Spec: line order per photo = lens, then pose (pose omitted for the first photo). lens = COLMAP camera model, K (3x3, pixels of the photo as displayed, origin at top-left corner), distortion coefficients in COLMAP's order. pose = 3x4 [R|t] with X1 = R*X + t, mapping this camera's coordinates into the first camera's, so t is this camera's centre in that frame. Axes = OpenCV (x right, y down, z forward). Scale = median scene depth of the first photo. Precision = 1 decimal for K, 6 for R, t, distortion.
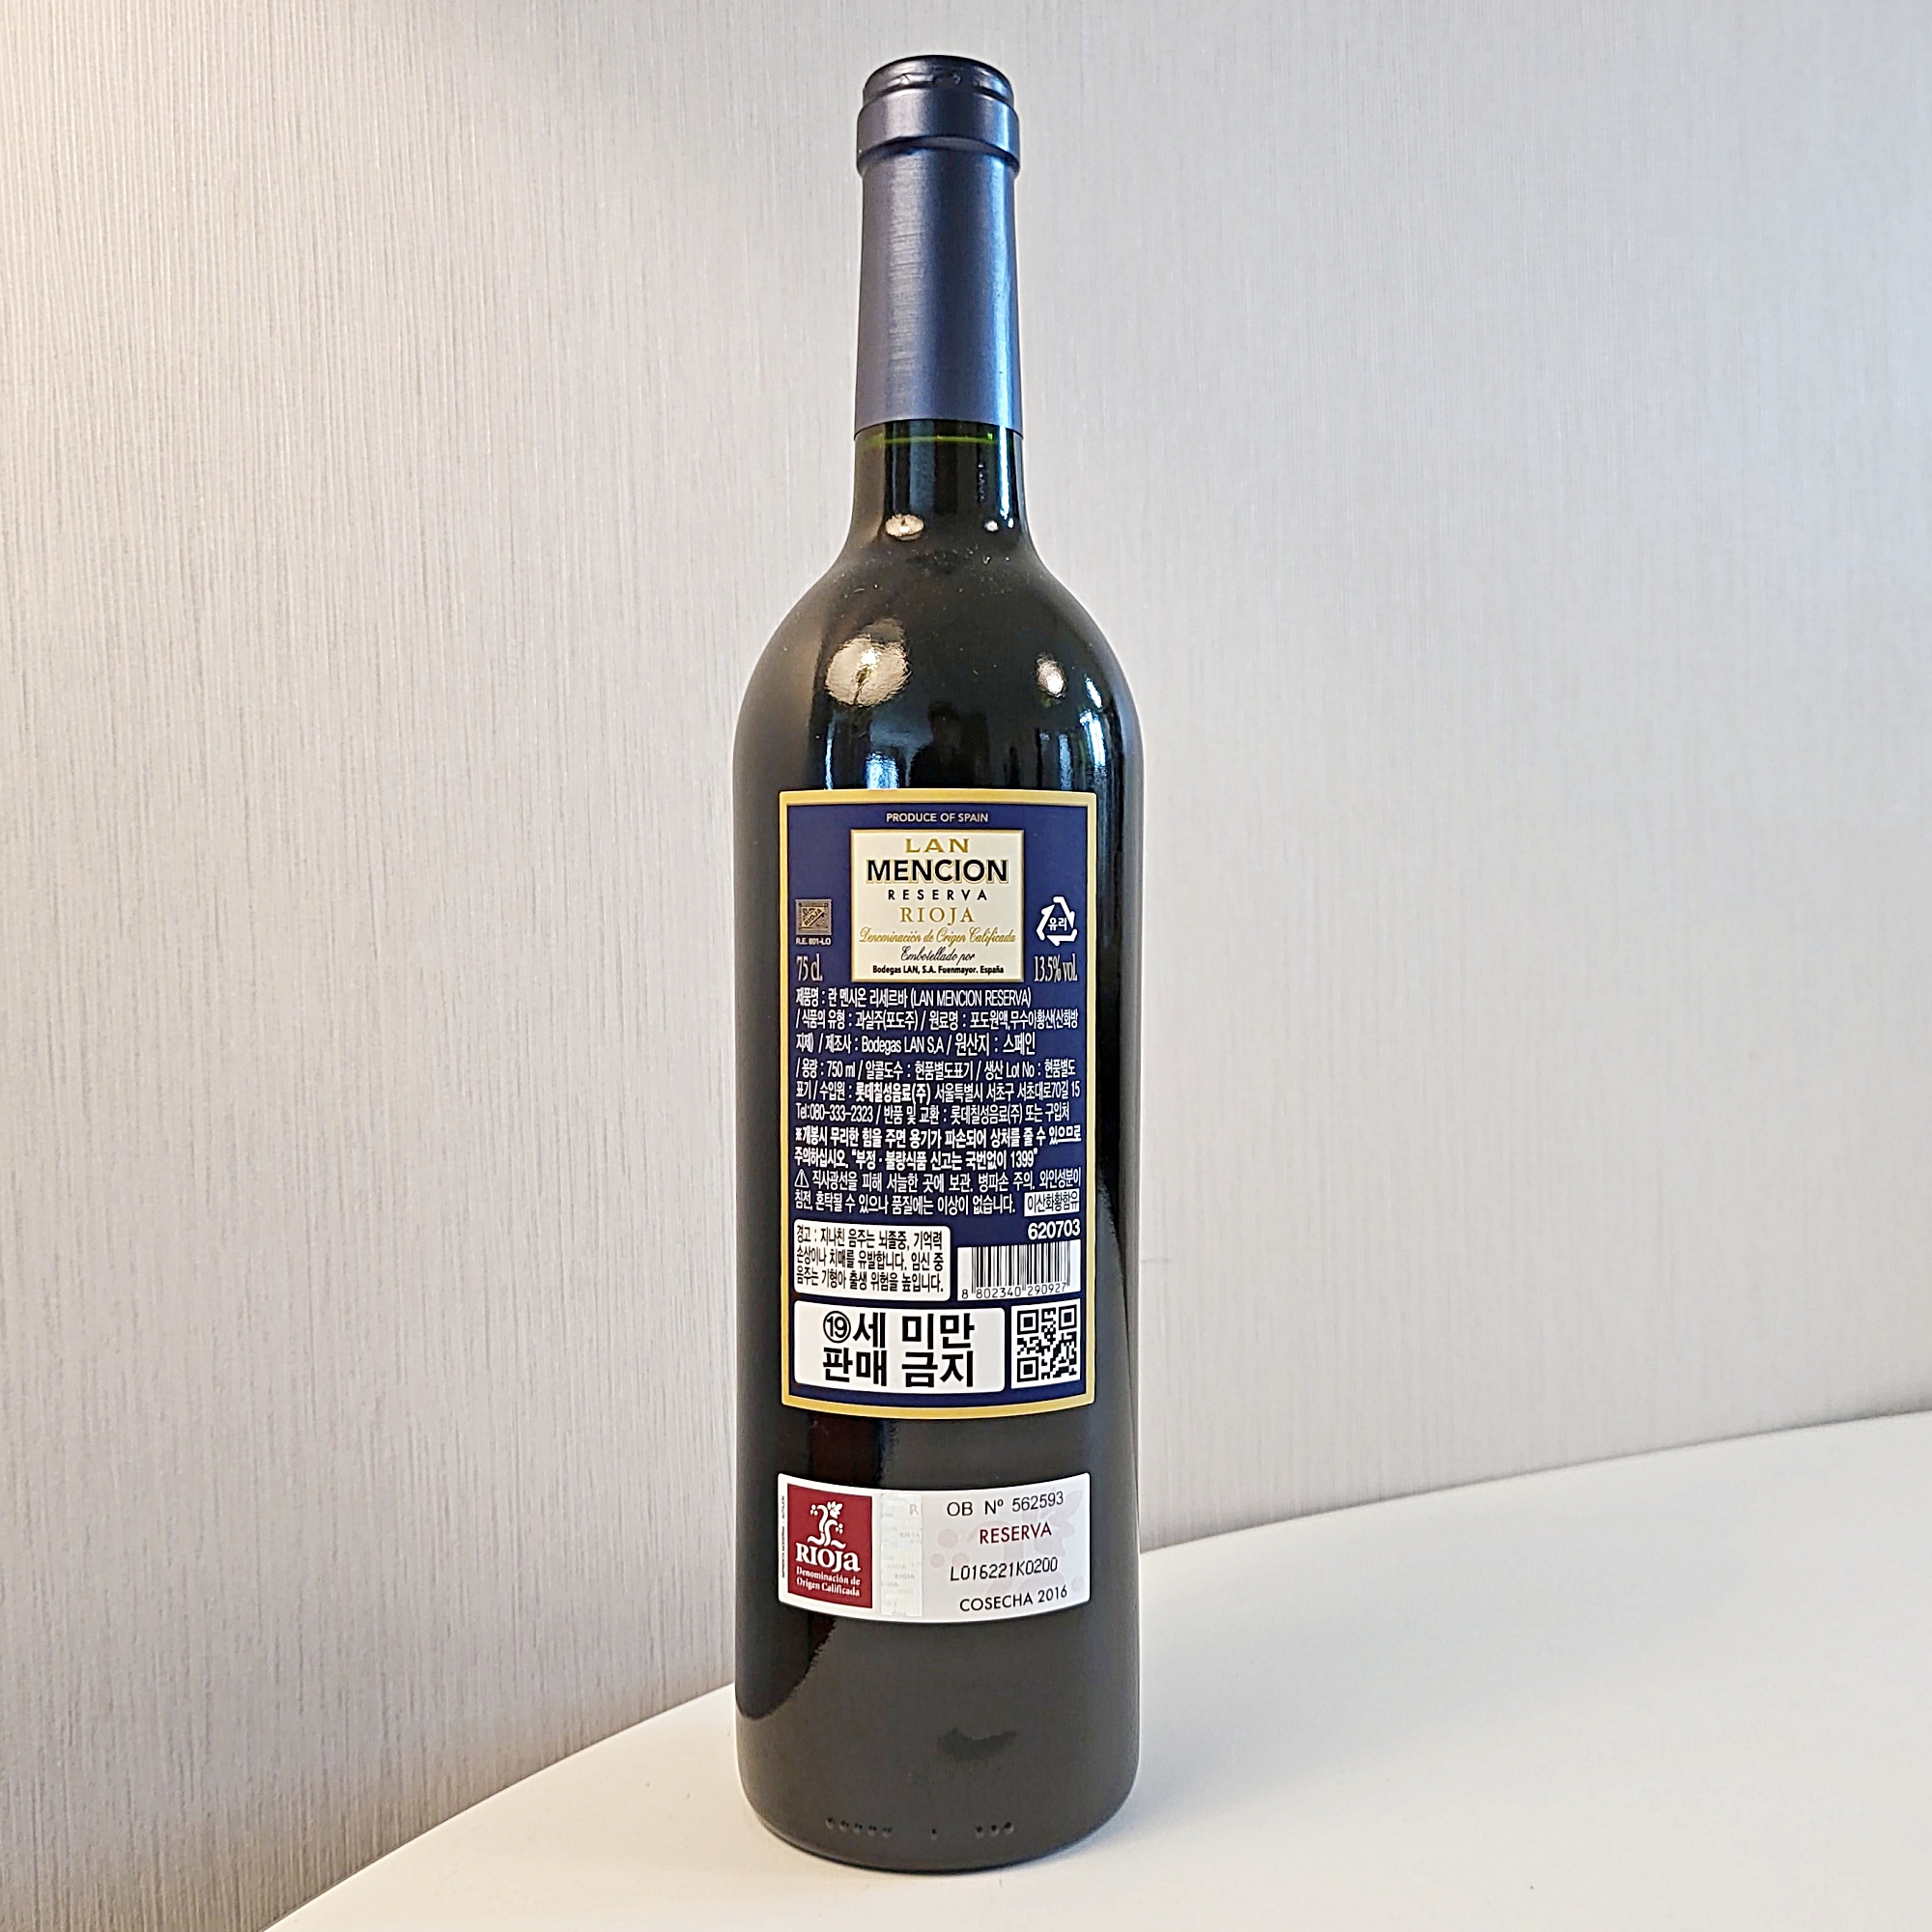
lens RADIAL K [[1846.4, 0, 1010.2], [0, 1846.4, 982.3], [0, 0, 1]] dist [0.027696, -0.026897]
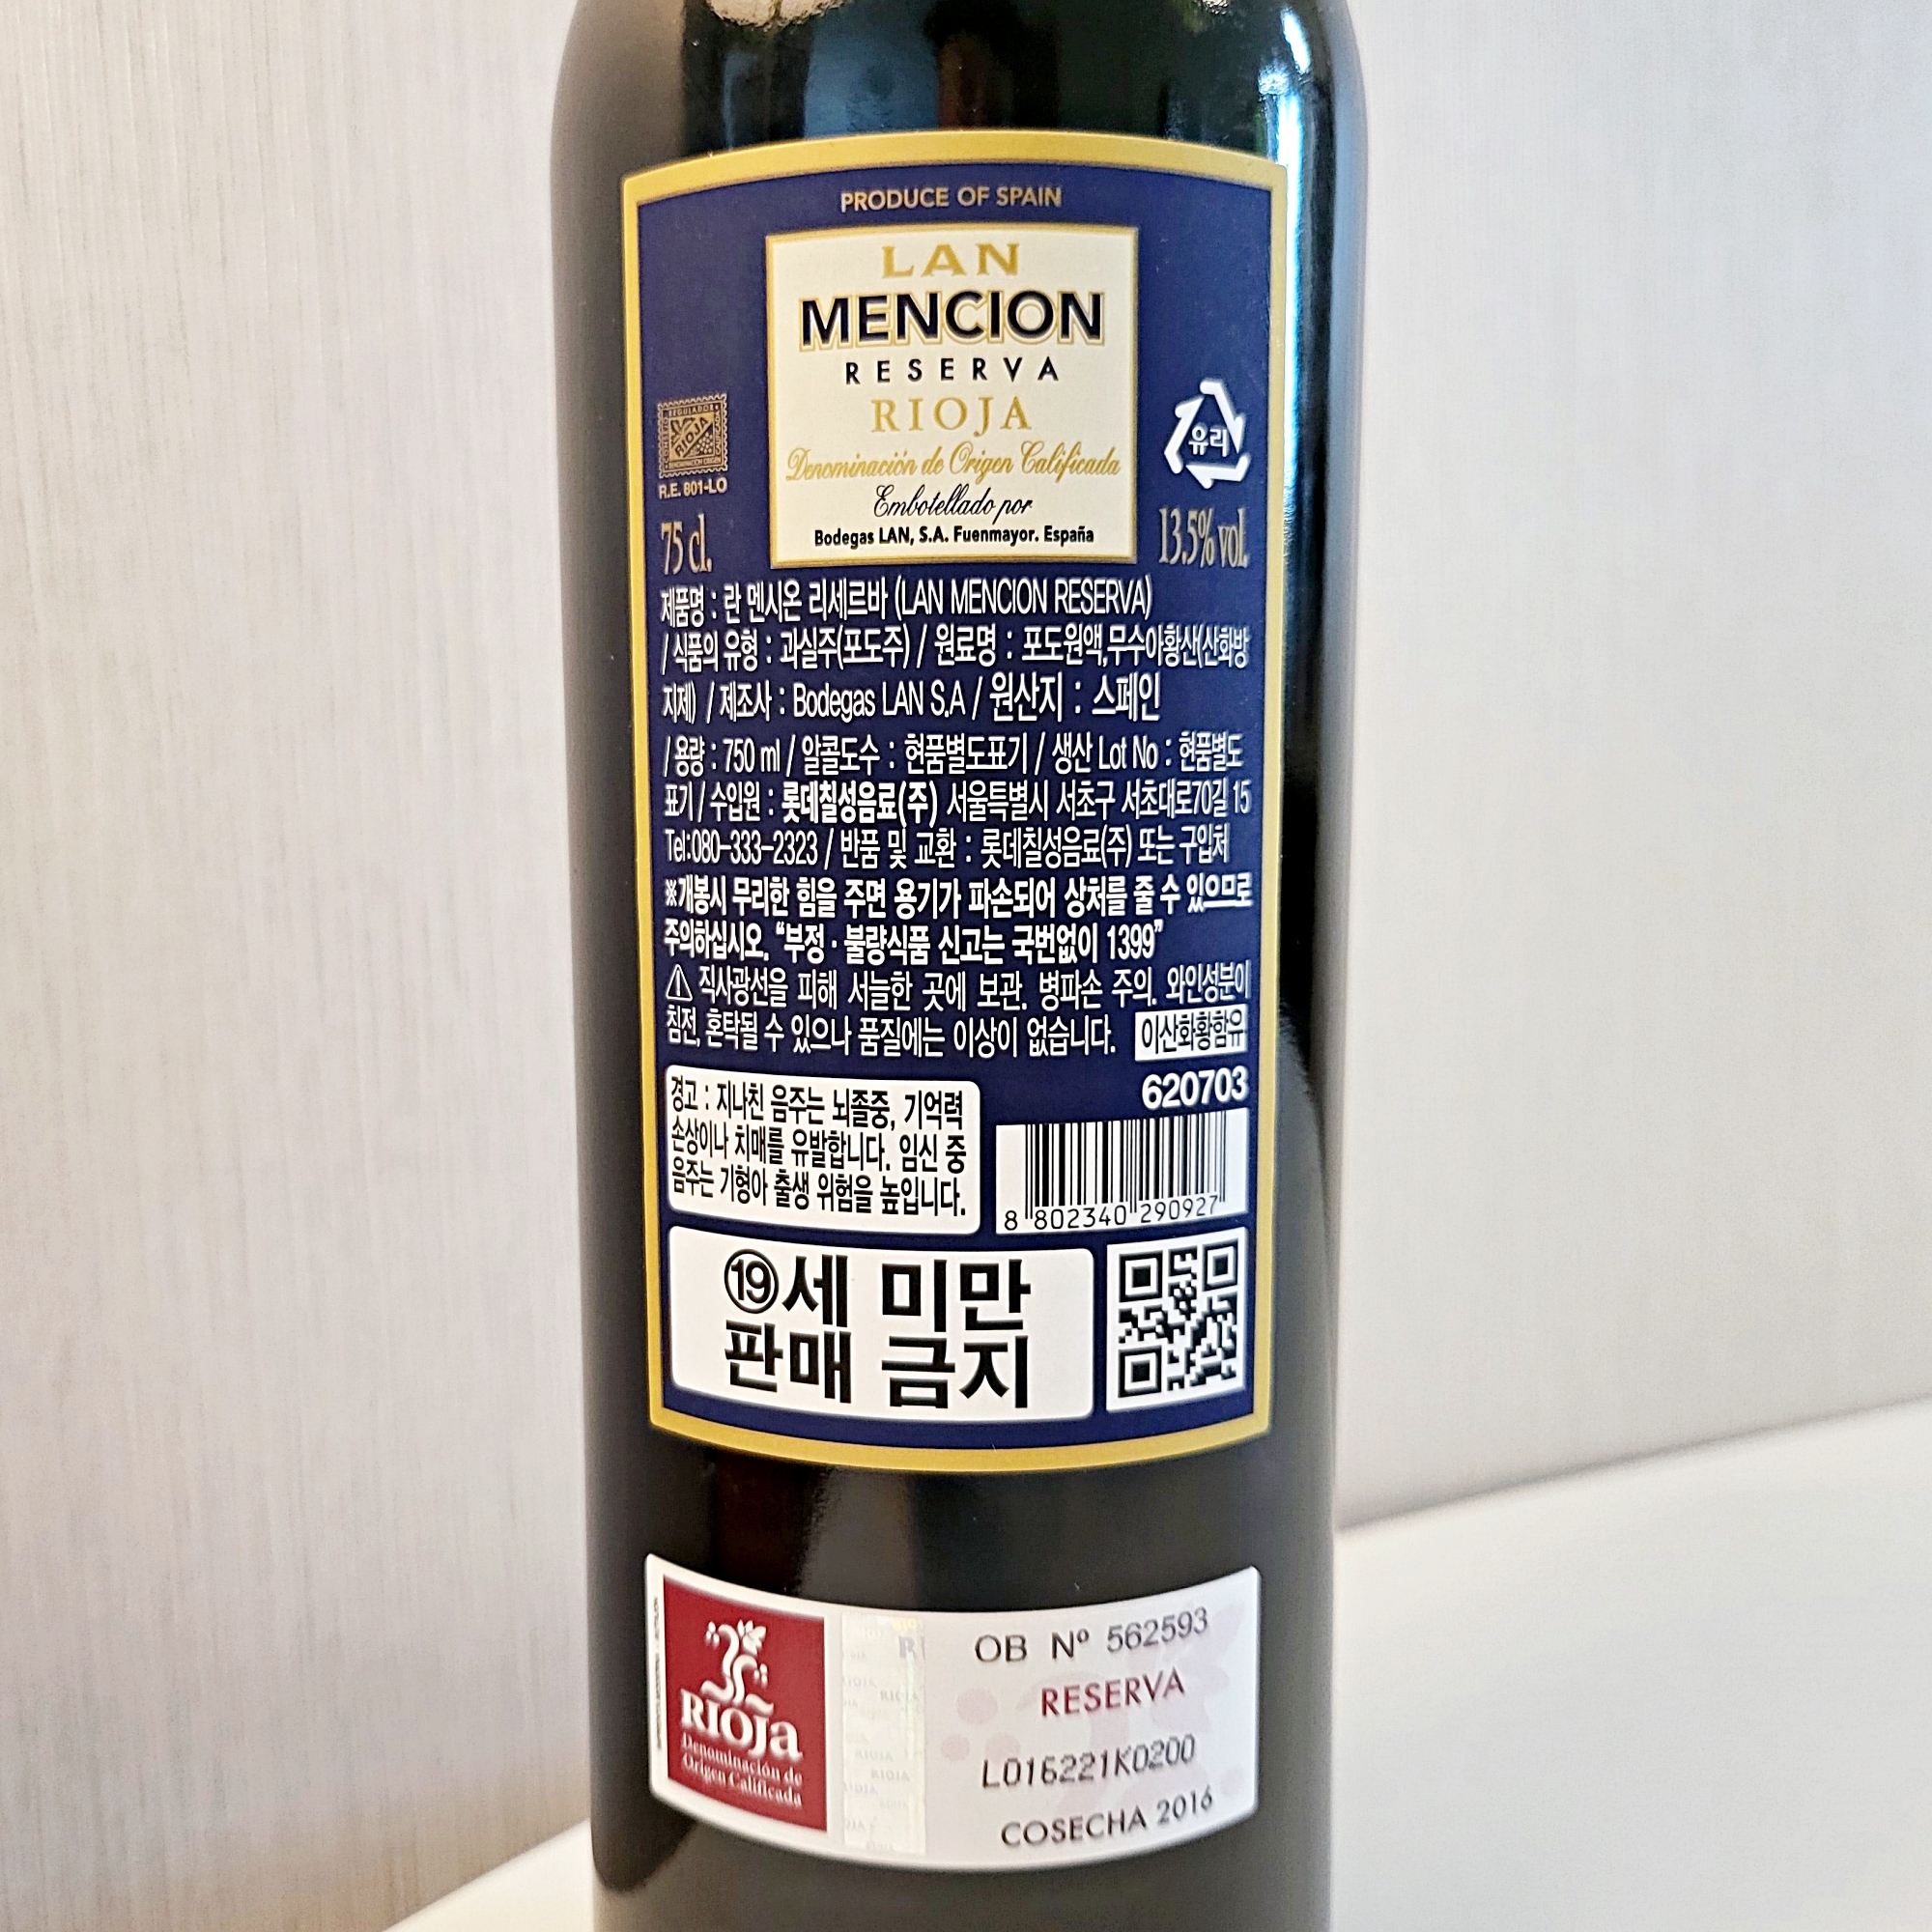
lens RADIAL K [[2131.0, 0, 966.0], [0, 2131.0, 966.0], [0, 0, 1]] dist [0.004977, -0.014270]
pose [[0.999413, 0.000581, -0.034240, -0.012425], [0.002403, 0.996201, 0.087052, 0.039016], [0.034161, -0.087083, 0.995615, 0.325772]]
